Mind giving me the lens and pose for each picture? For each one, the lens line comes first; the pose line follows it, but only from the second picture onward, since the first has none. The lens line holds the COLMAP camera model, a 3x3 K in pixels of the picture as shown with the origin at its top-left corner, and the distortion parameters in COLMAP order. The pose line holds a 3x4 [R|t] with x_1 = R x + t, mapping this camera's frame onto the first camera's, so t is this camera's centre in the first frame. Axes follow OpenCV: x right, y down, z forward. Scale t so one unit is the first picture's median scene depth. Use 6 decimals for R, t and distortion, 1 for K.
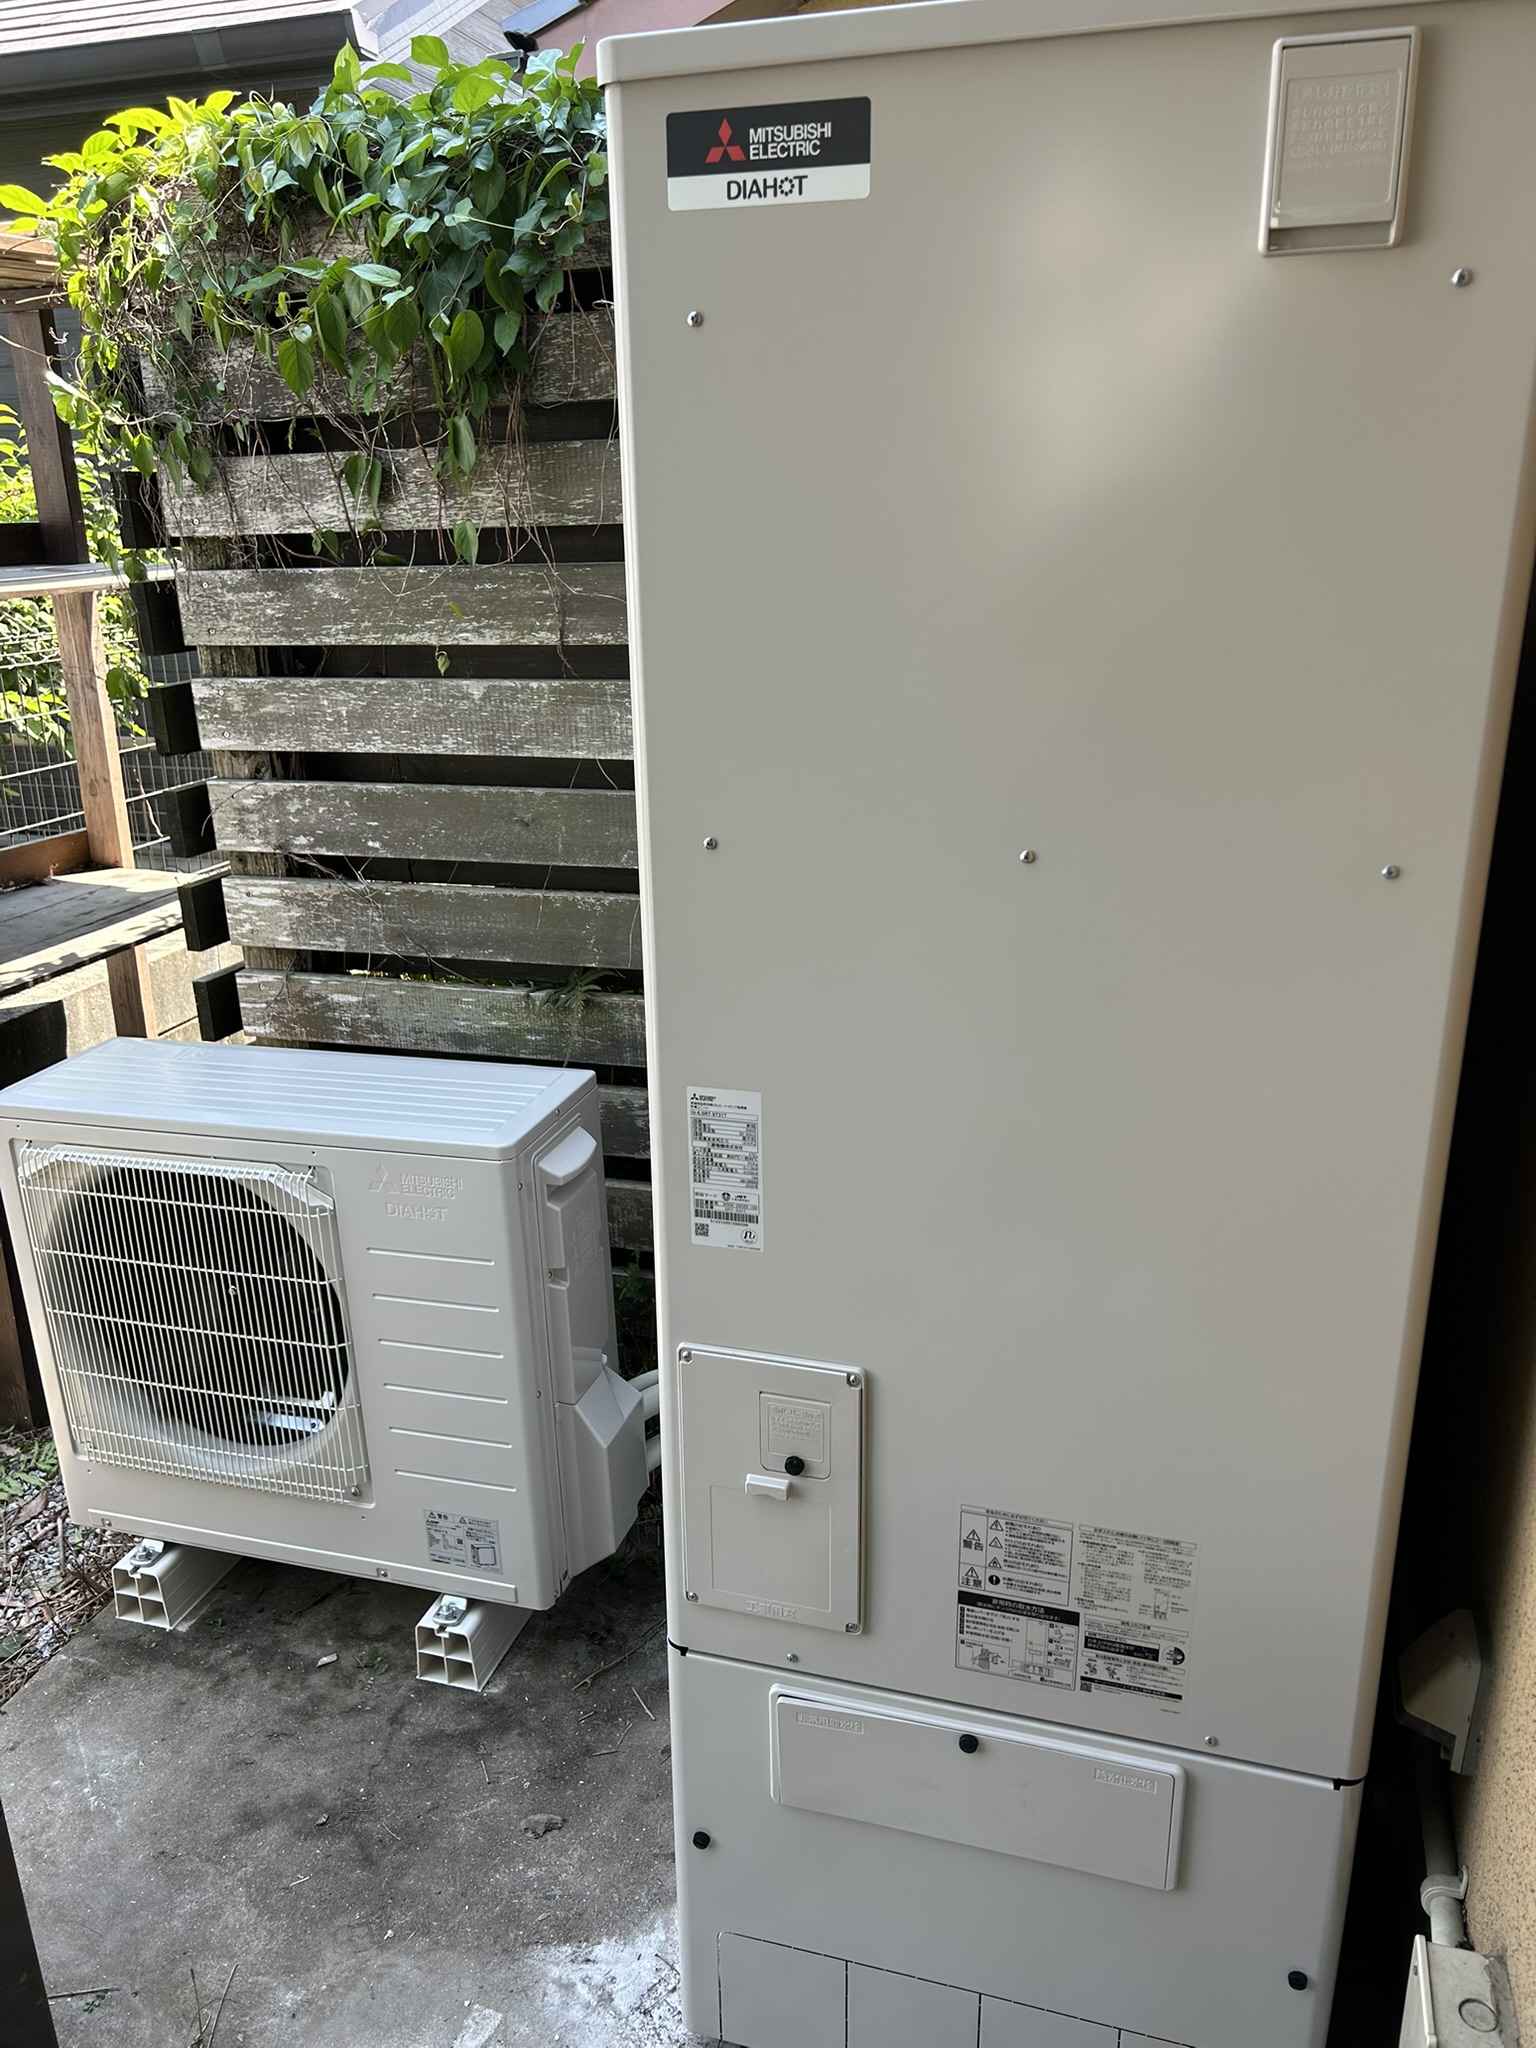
lens RADIAL K [[1570.1, 0, 673.2], [0, 1570.1, 1079.2], [0, 0, 1]] dist [0.016462, -0.032546]
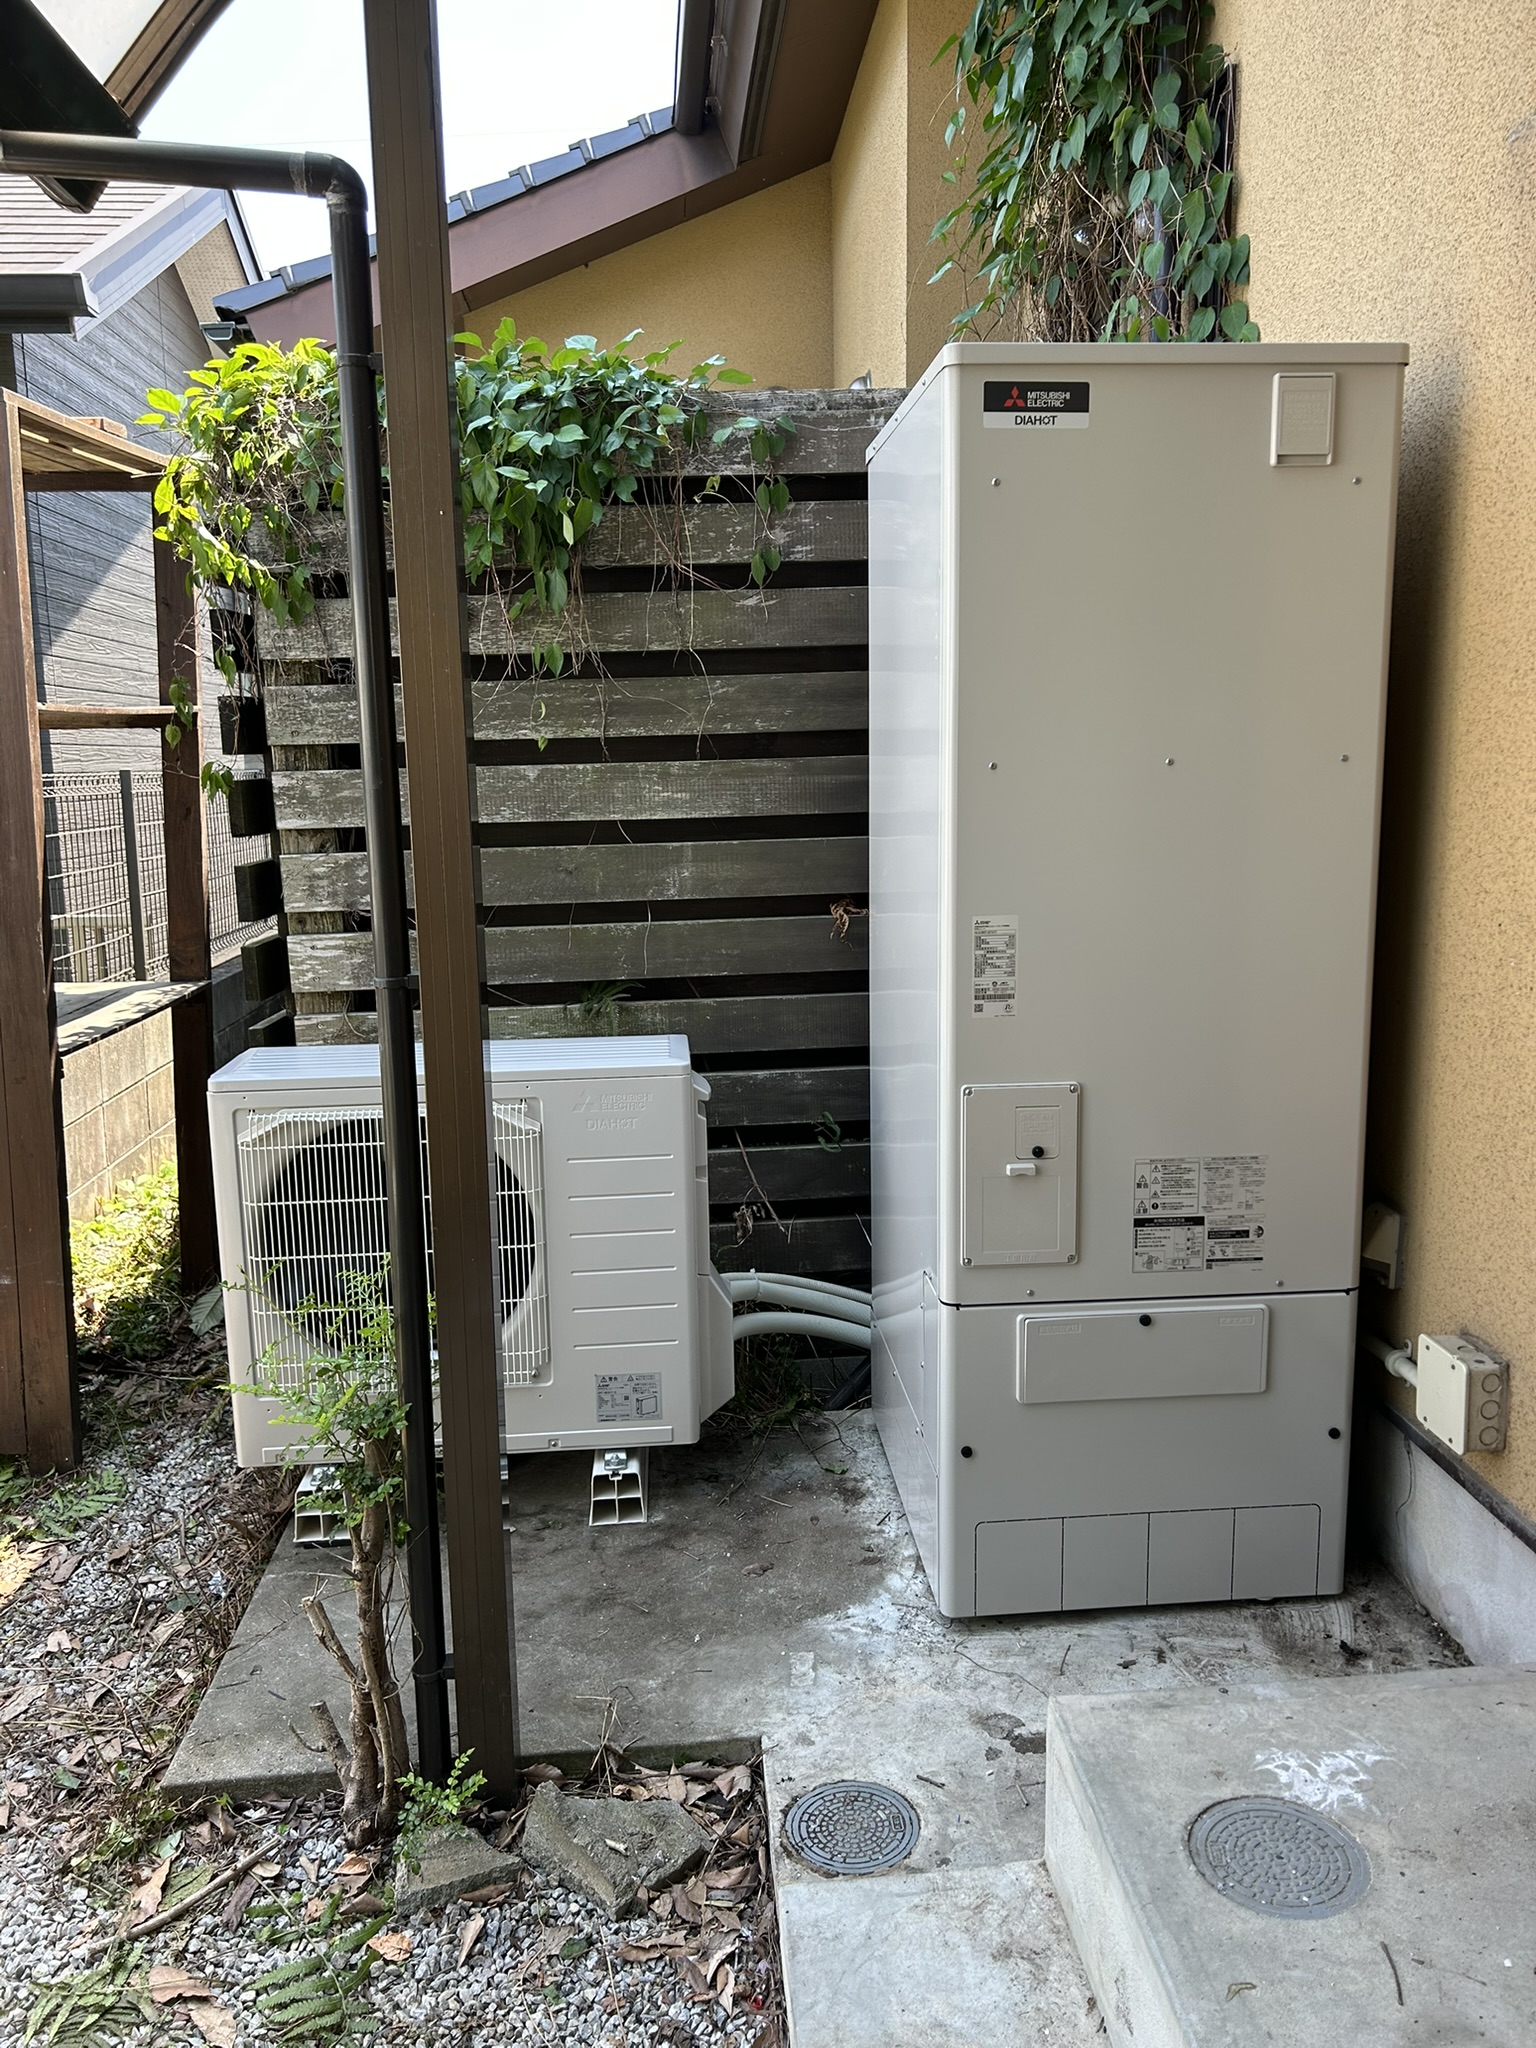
lens RADIAL K [[1570.1, 0, 725.3], [0, 1570.1, 1059.9], [0, 0, 1]] dist [0.016462, -0.032546]
pose [[0.931484, -0.063333, 0.358228, -0.503069], [0.120285, 0.982962, -0.138989, 0.211561], [-0.343322, 0.172555, 0.923231, -0.258530]]
